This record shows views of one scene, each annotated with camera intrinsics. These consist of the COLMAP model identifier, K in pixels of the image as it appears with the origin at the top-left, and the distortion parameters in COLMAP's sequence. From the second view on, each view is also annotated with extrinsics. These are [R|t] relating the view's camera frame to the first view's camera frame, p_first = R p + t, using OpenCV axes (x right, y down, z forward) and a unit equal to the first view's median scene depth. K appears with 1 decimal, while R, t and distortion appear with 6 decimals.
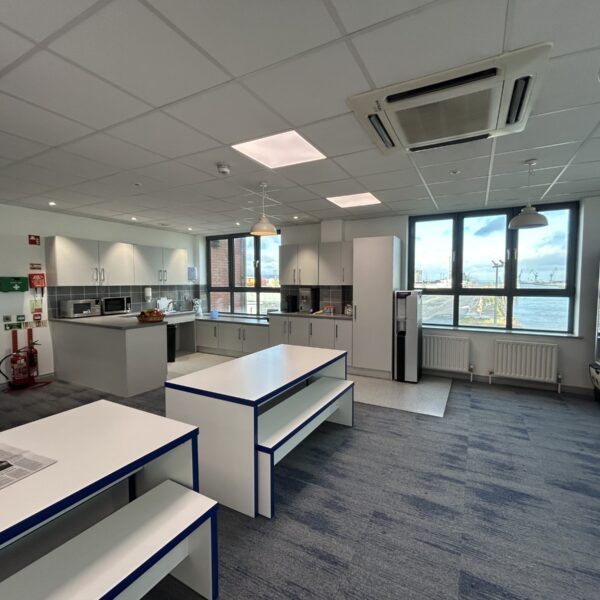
lens RADIAL K [[320.8, 0, 300.8], [0, 320.8, 299.4], [0, 0, 1]] dist [-0.000444, 0.000209]
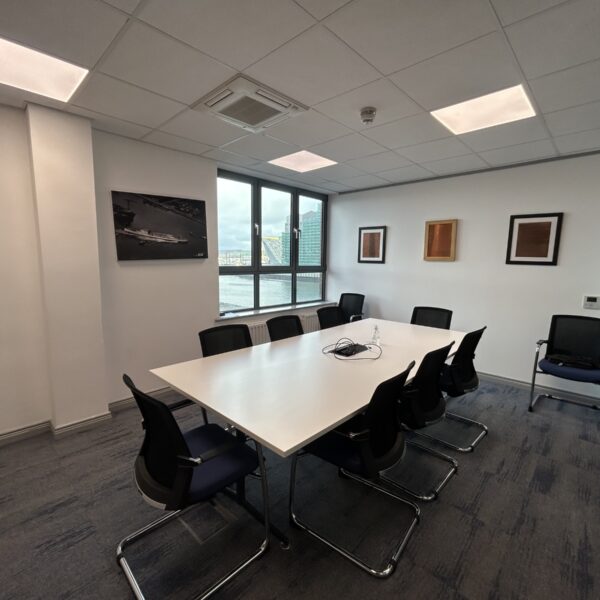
lens RADIAL K [[320.8, 0, 300.6], [0, 320.8, 298.5], [0, 0, 1]] dist [-0.000444, 0.000209]
pose [[0.255441, -0.102943, 0.961329, -0.341835], [0.055031, 0.994251, 0.091846, -0.020657], [-0.965257, 0.029441, 0.259638, 0.674081]]
